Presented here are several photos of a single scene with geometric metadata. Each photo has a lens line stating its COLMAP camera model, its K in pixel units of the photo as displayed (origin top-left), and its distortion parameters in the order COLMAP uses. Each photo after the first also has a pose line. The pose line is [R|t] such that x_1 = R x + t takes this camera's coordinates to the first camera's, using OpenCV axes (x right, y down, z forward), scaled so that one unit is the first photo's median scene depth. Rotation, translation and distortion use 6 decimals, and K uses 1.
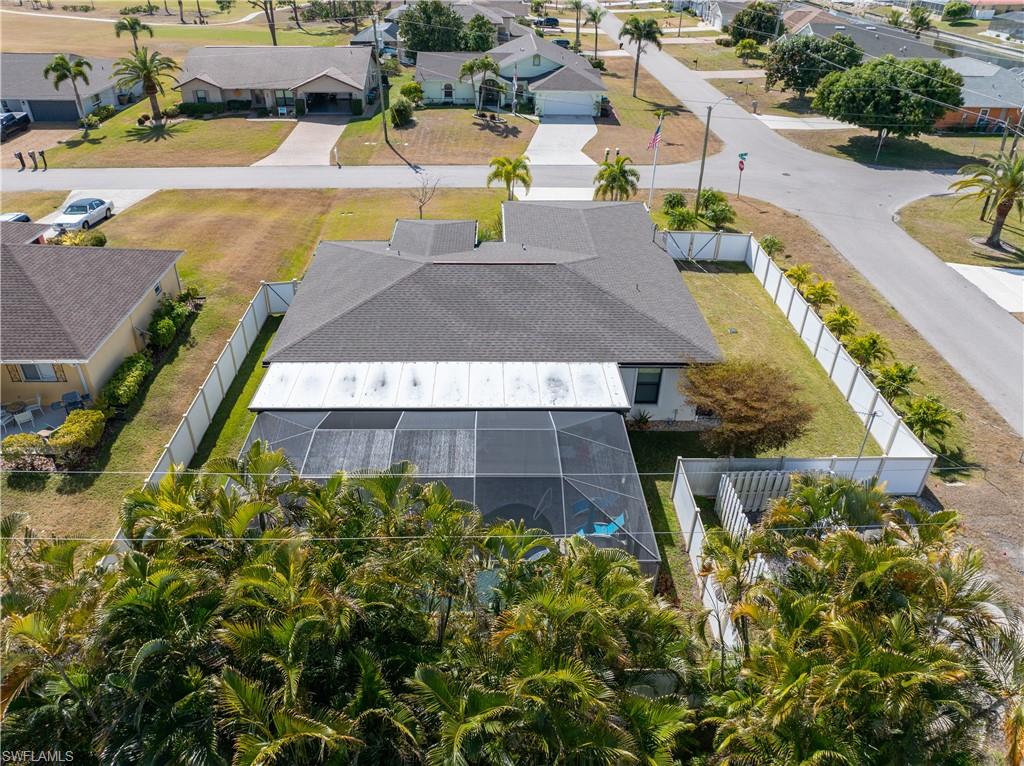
lens RADIAL K [[727.6, 0, 501.1], [0, 727.6, 378.0], [0, 0, 1]] dist [-0.070145, 0.050385]
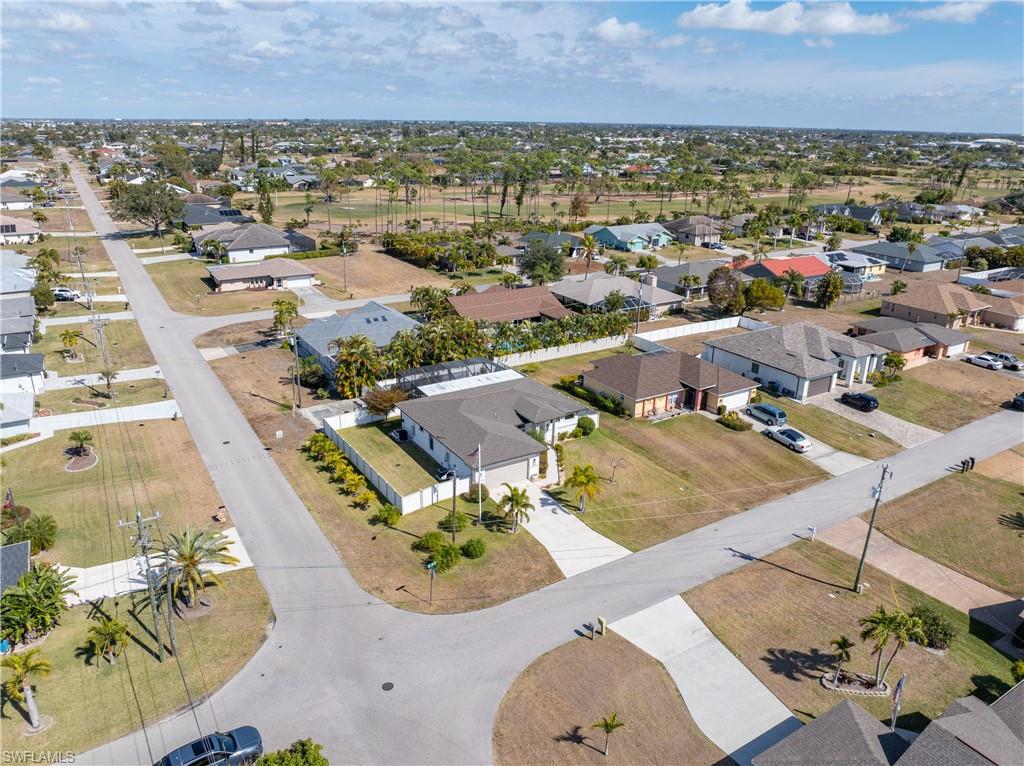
lens RADIAL K [[720.4, 0, 512.0], [0, 720.4, 383.0], [0, 0, 1]] dist [-0.026408, -0.004717]
pose [[-0.857221, 0.155892, -0.490785, 0.679430], [-0.300671, 0.622217, 0.722802, -1.194604], [0.418054, 0.767166, -0.486505, 1.321253]]
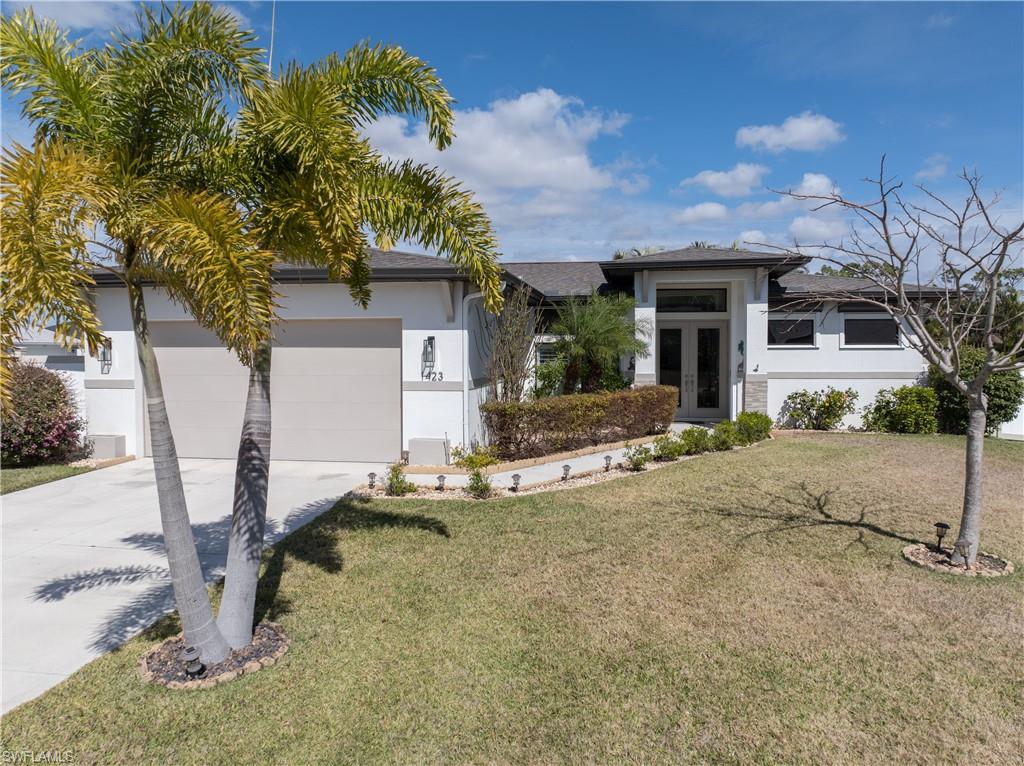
lens RADIAL K [[727.6, 0, 501.1], [0, 727.6, 378.0], [0, 0, 1]] dist [-0.070145, 0.050385]
pose [[-0.981872, -0.011440, 0.189202, -0.040402], [0.099328, 0.819096, 0.564992, -0.289831], [-0.161438, 0.573543, -0.803110, 0.991104]]
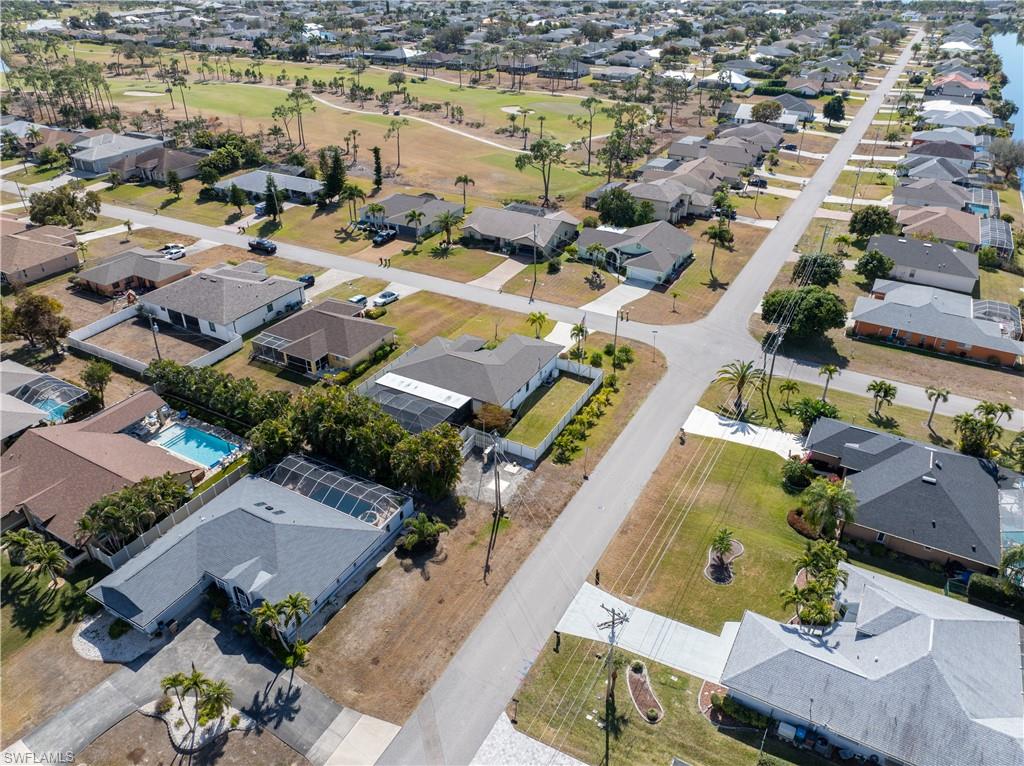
lens RADIAL K [[720.4, 0, 512.0], [0, 720.4, 383.0], [0, 0, 1]] dist [-0.026408, -0.004717]
pose [[0.865917, 0.251368, -0.432437, 0.897129], [-0.266850, 0.963396, 0.025663, -0.114417], [0.423059, 0.093174, 0.901299, -0.990134]]
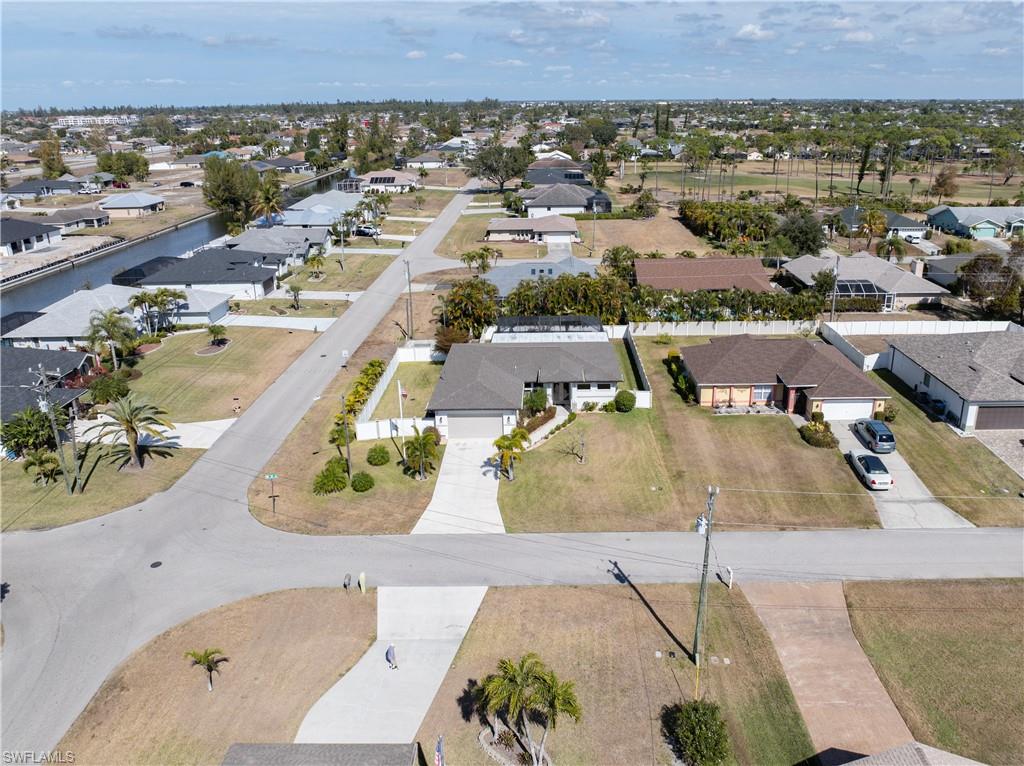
lens RADIAL K [[735.7, 0, 556.7], [0, 735.7, 352.7], [0, 0, 1]] dist [-0.027794, -0.008123]
pose [[-0.999984, -0.004003, 0.004102, -0.060231], [0.000793, 0.612171, 0.790725, -1.205827], [-0.005676, 0.790715, -0.612158, 1.470095]]
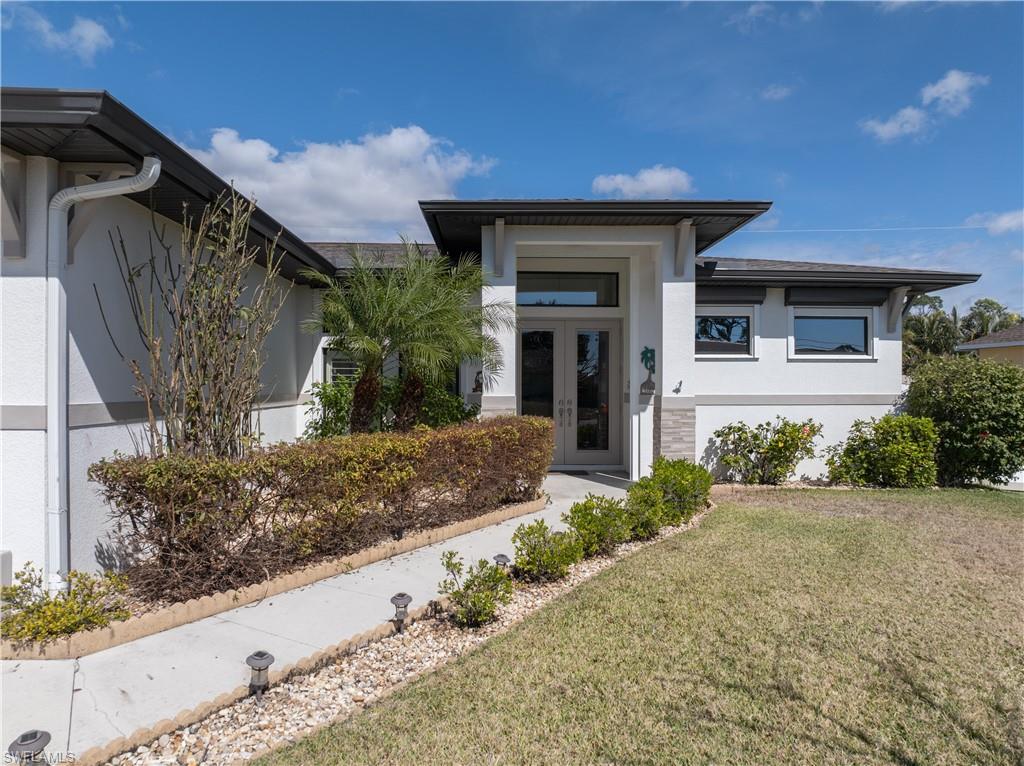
lens RADIAL K [[720.4, 0, 512.0], [0, 720.4, 383.0], [0, 0, 1]] dist [-0.026408, -0.004717]
pose [[-0.999823, -0.009139, -0.016442, -0.042373], [-0.016583, 0.840836, 0.541037, -0.213834], [0.008881, 0.541213, -0.840838, 0.885711]]
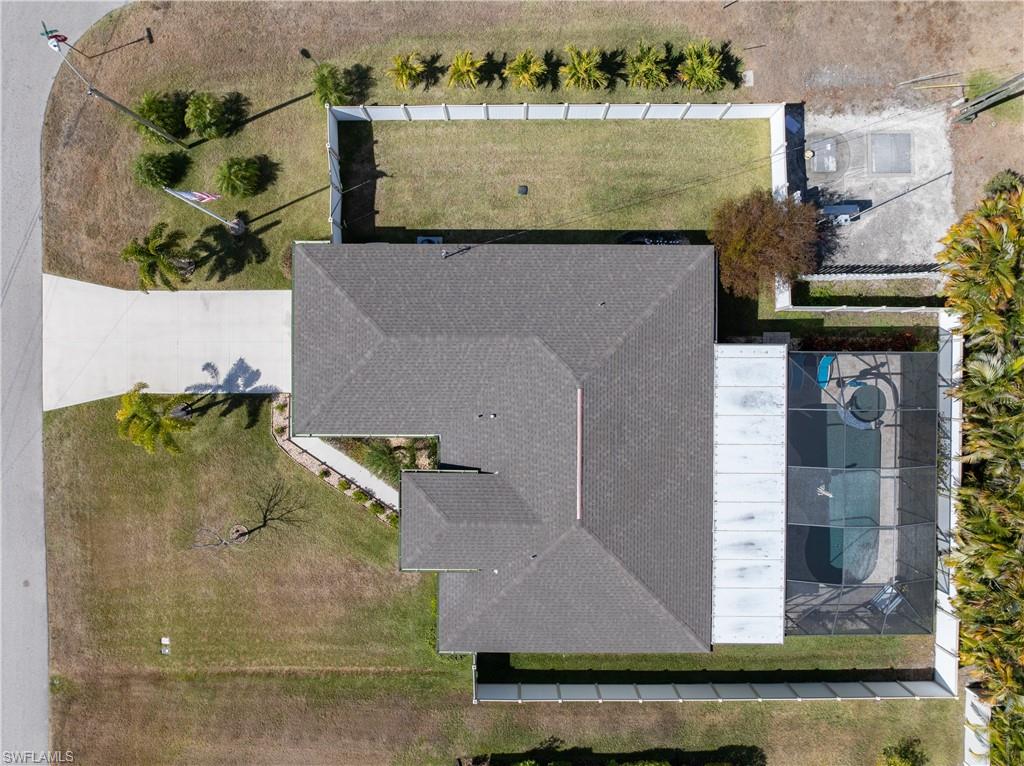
lens RADIAL K [[720.4, 0, 512.0], [0, 720.4, 383.0], [0, 0, 1]] dist [-0.026408, -0.004717]
pose [[0.019926, -0.999400, -0.028323, 0.064481], [0.549824, -0.012707, 0.835184, -0.591344], [-0.835043, -0.032214, 0.549241, 0.336282]]
